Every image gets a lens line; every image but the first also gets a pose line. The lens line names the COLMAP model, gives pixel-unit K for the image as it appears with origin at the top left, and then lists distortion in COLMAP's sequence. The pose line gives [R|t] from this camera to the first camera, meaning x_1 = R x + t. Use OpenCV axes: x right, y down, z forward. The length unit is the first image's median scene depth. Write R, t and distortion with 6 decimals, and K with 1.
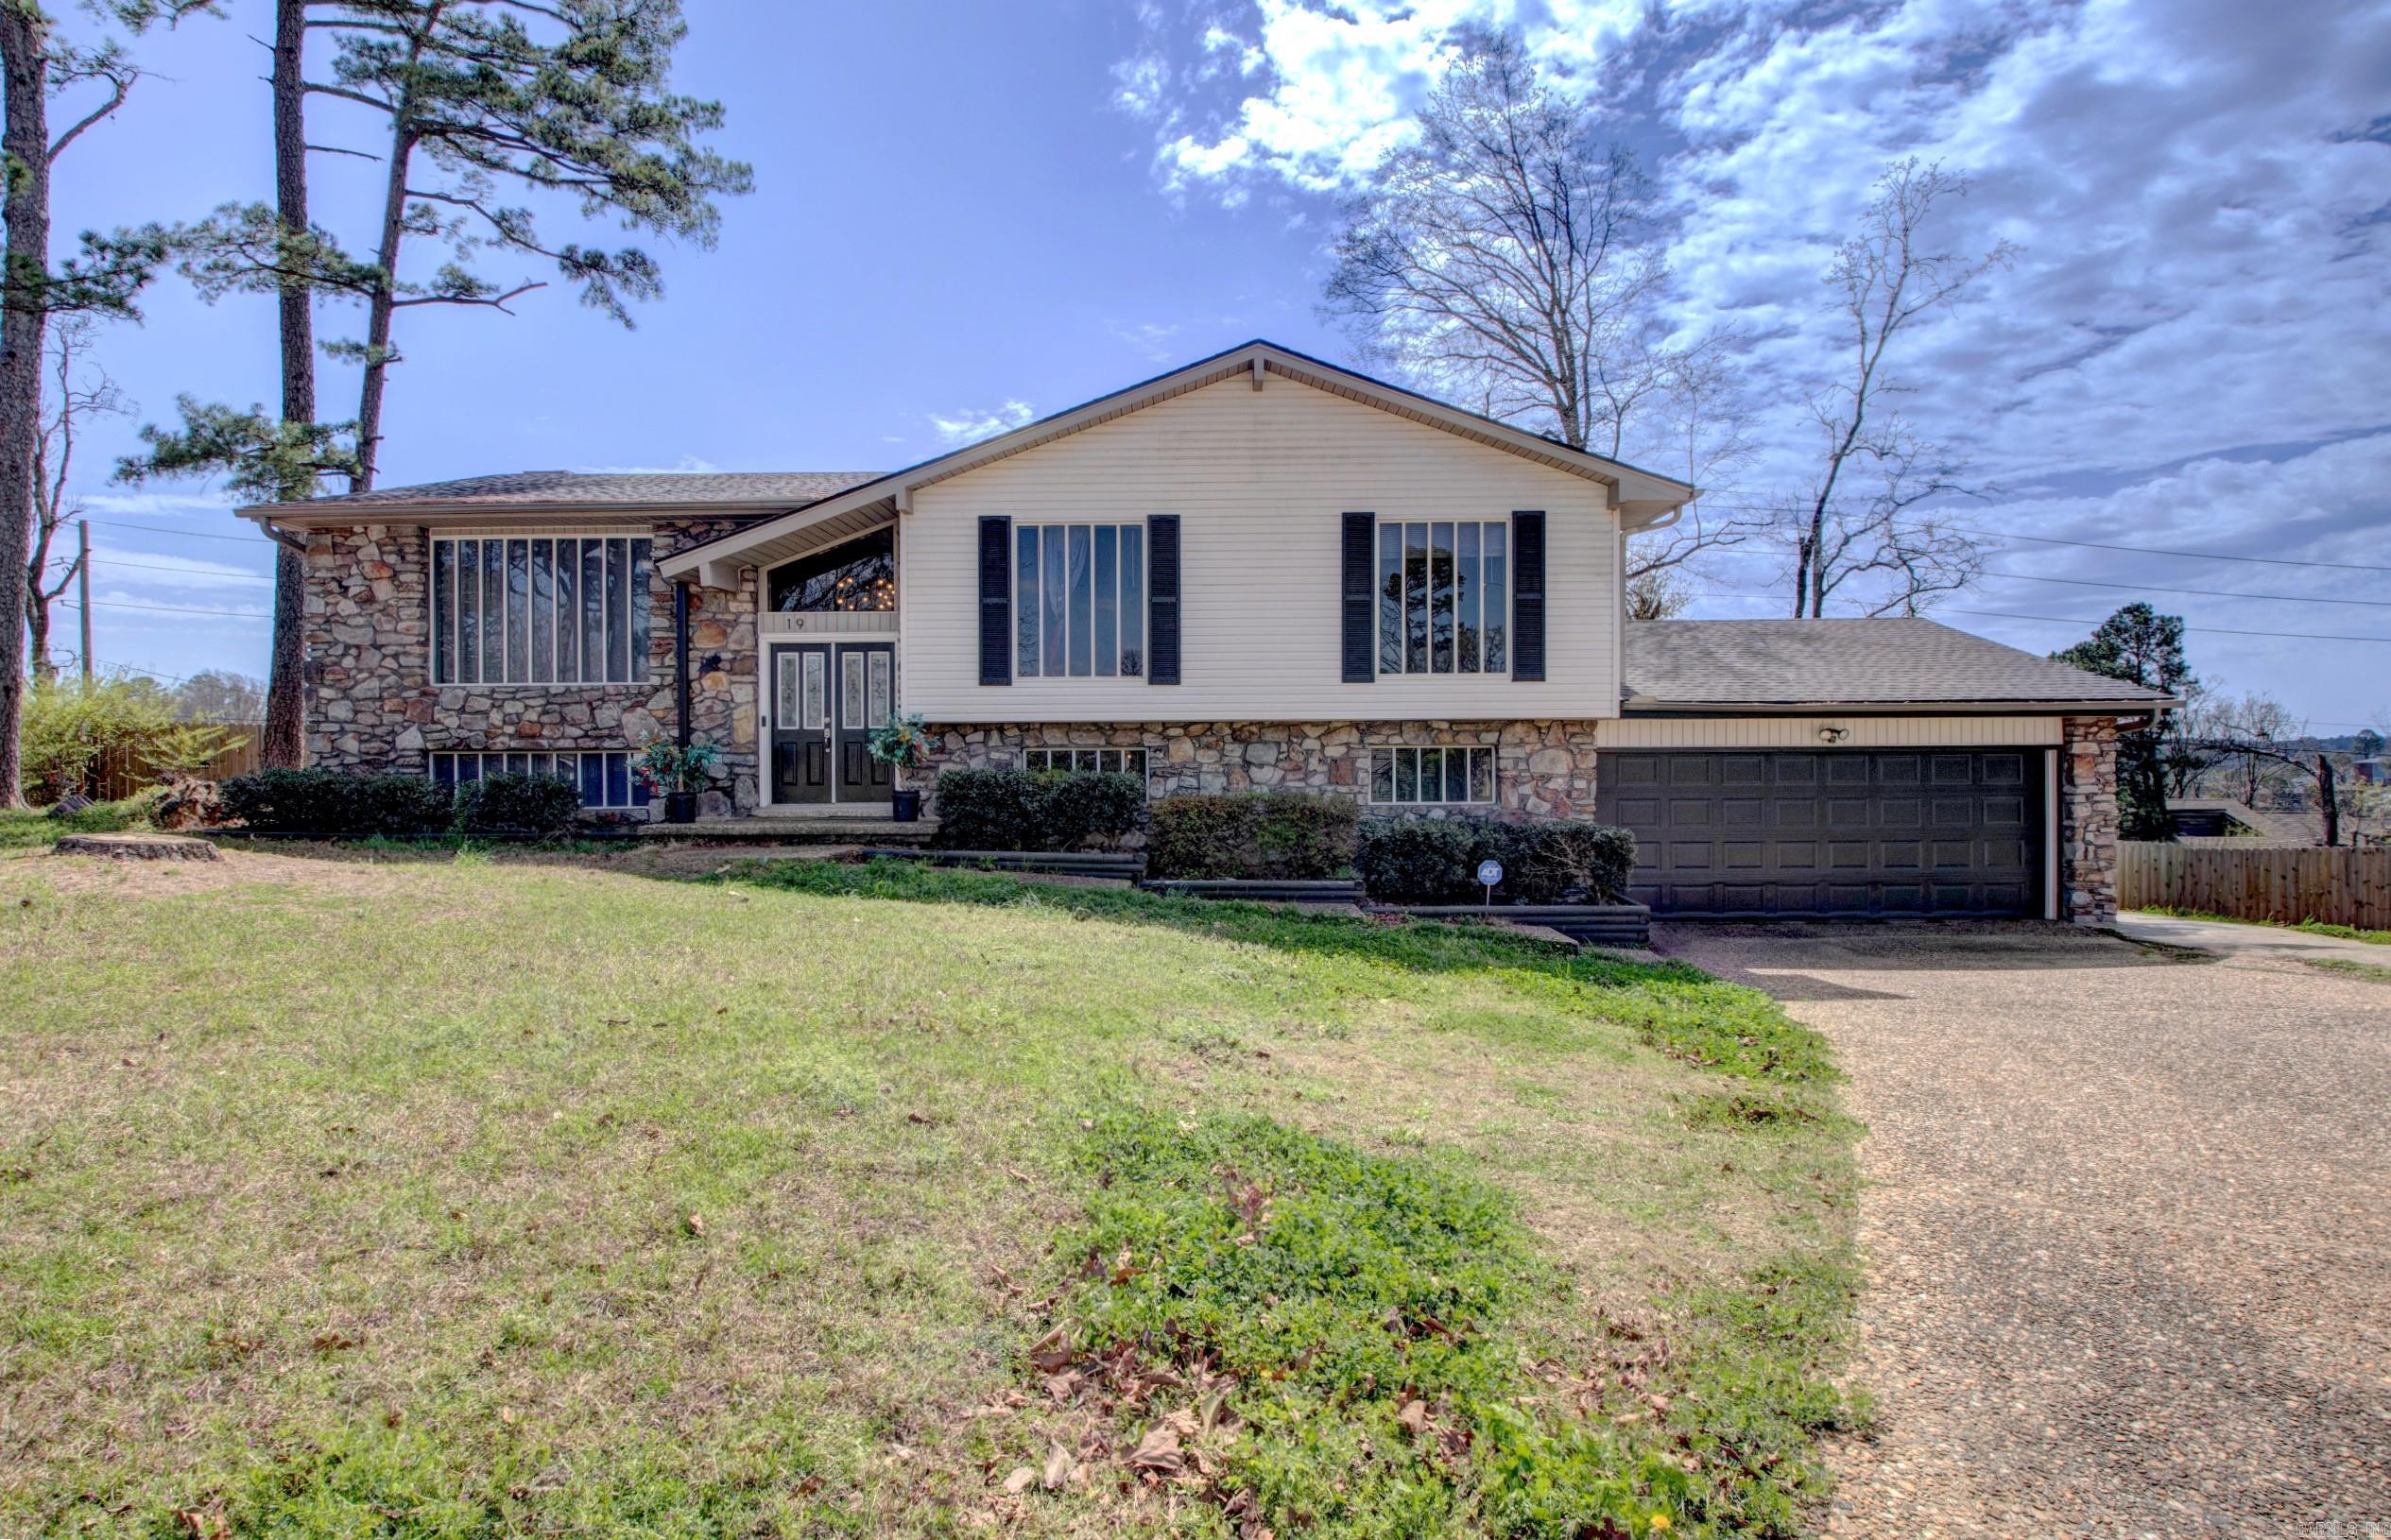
lens RADIAL K [[1125.6, 0, 1186.0], [0, 1125.6, 763.1], [0, 0, 1]] dist [0.020157, -0.031911]
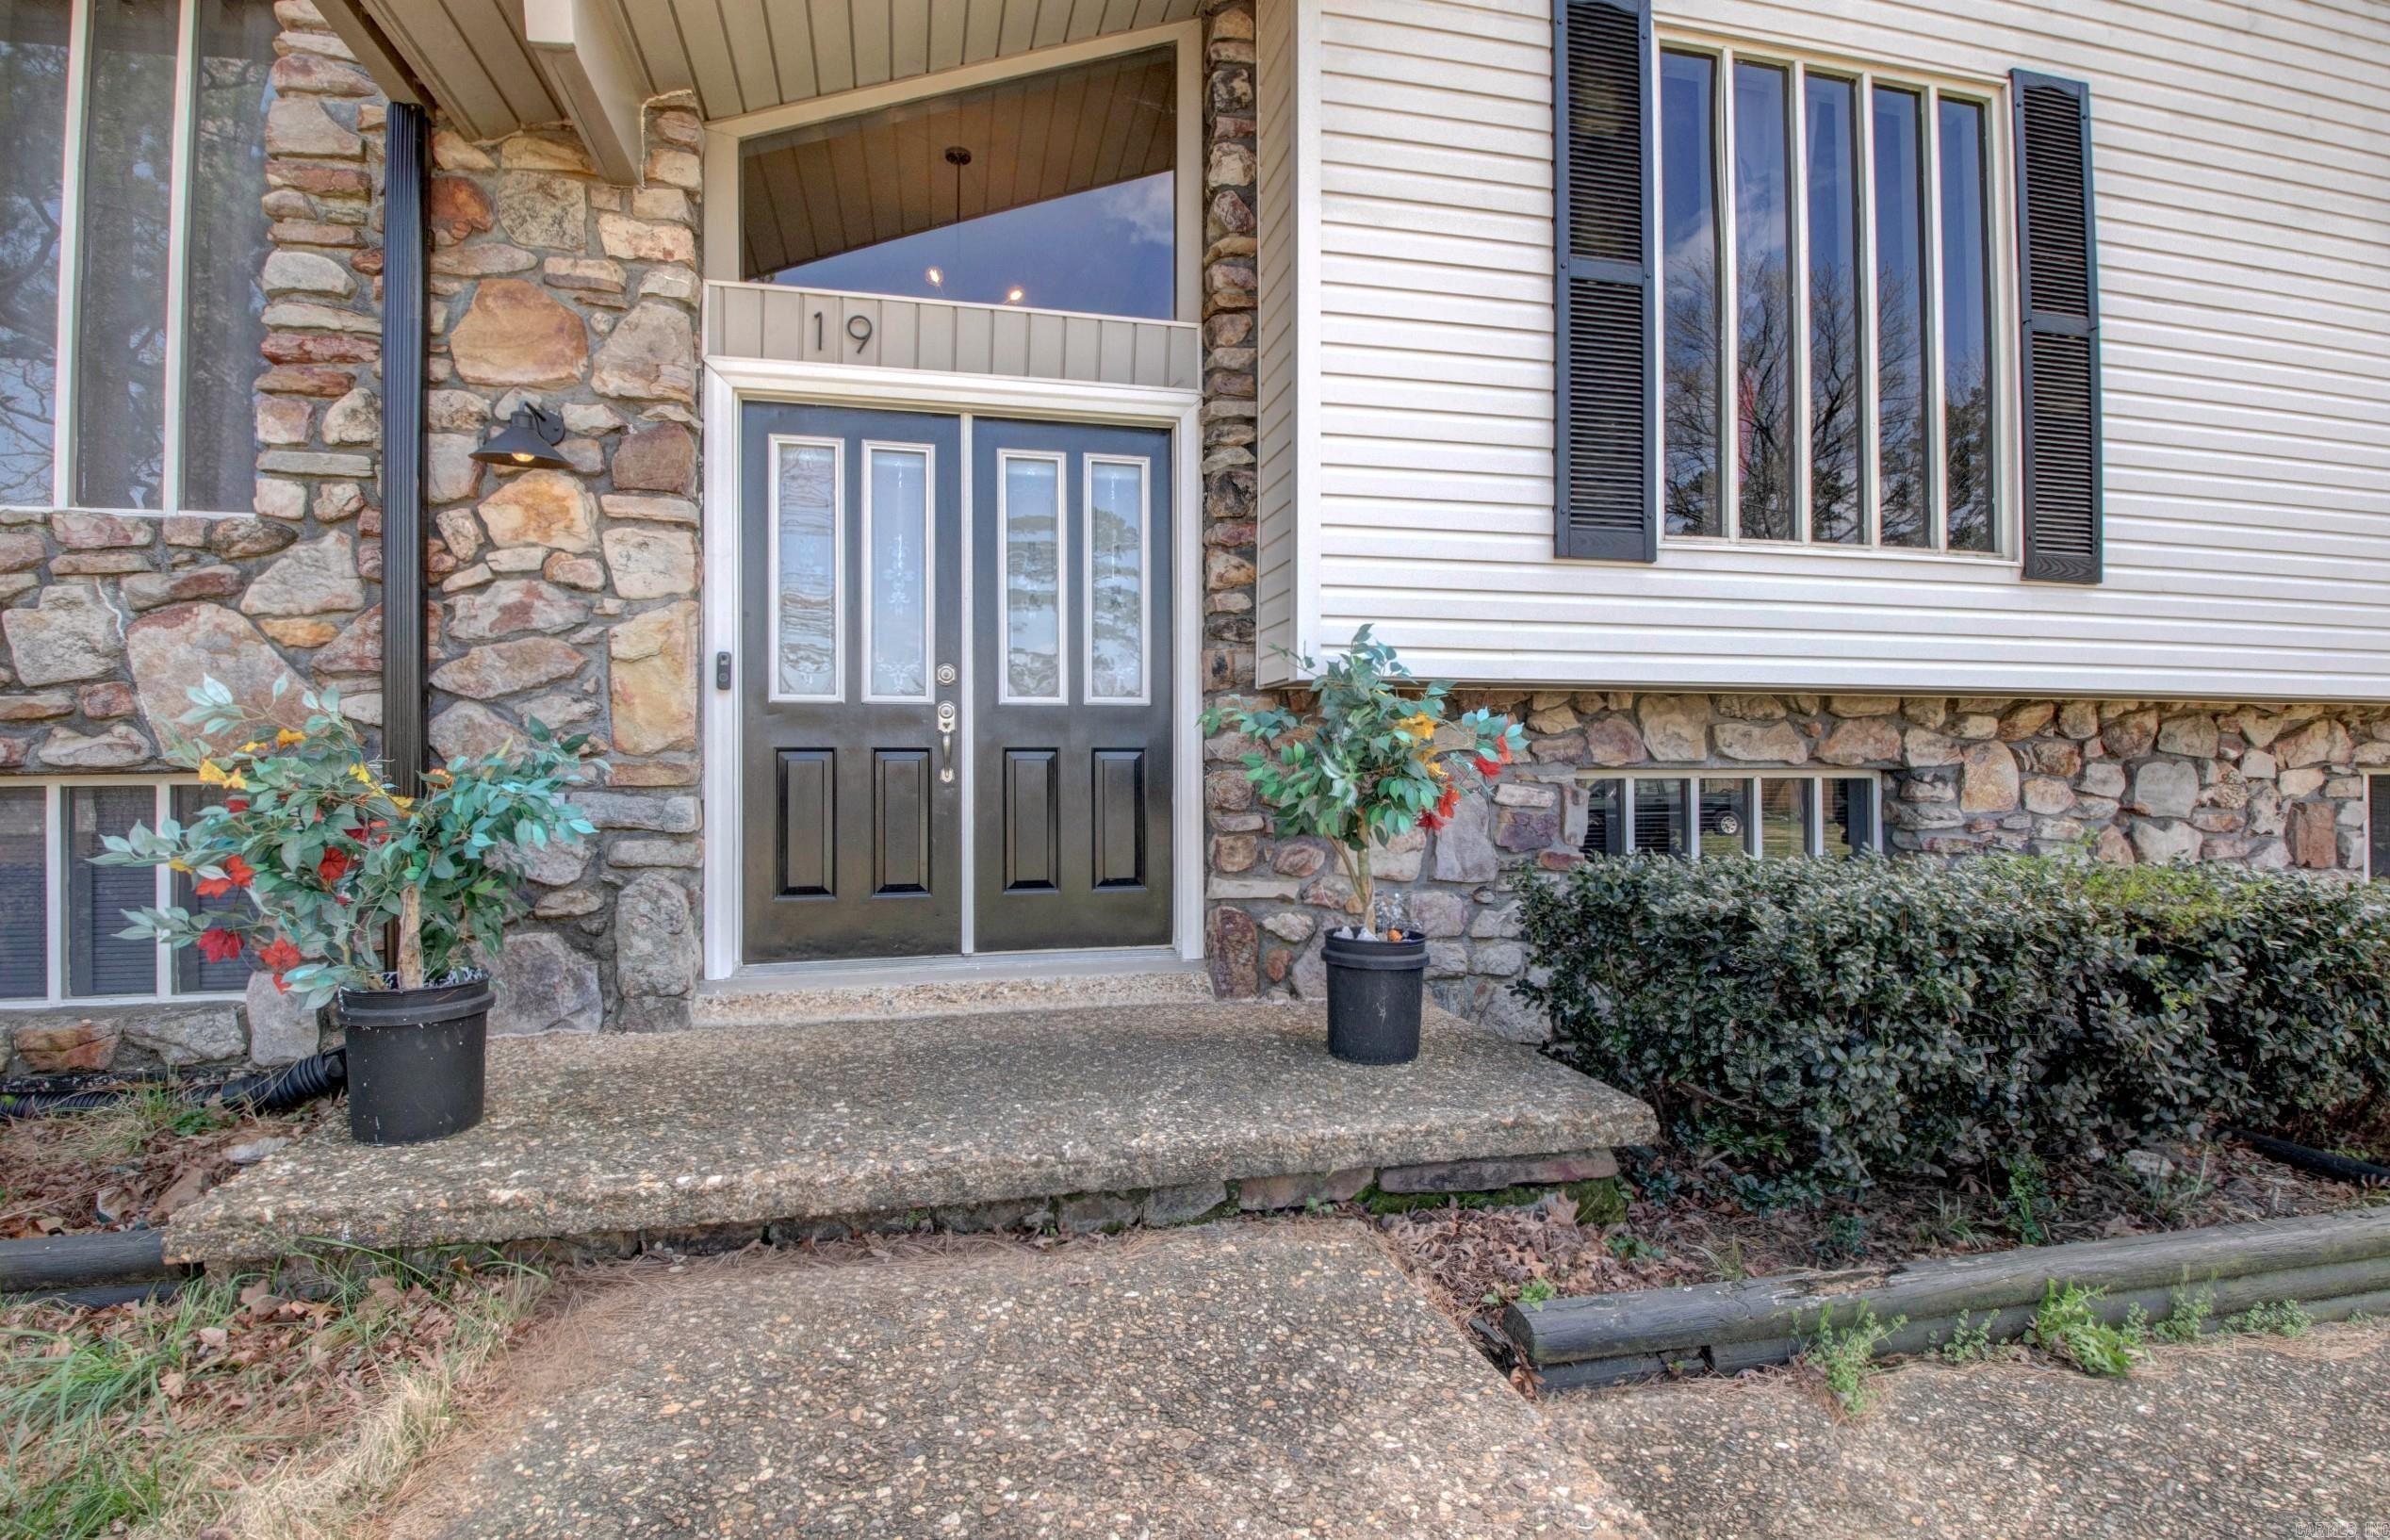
lens RADIAL K [[1156.5, 0, 1187.5], [0, 1156.5, 763.2], [0, 0, 1]] dist [-0.003431, -0.012413]
pose [[0.974972, 0.005260, 0.222267, -0.329343], [-0.003782, 0.999968, -0.007071, -0.013036], [-0.222297, 0.006054, 0.974960, 0.705598]]
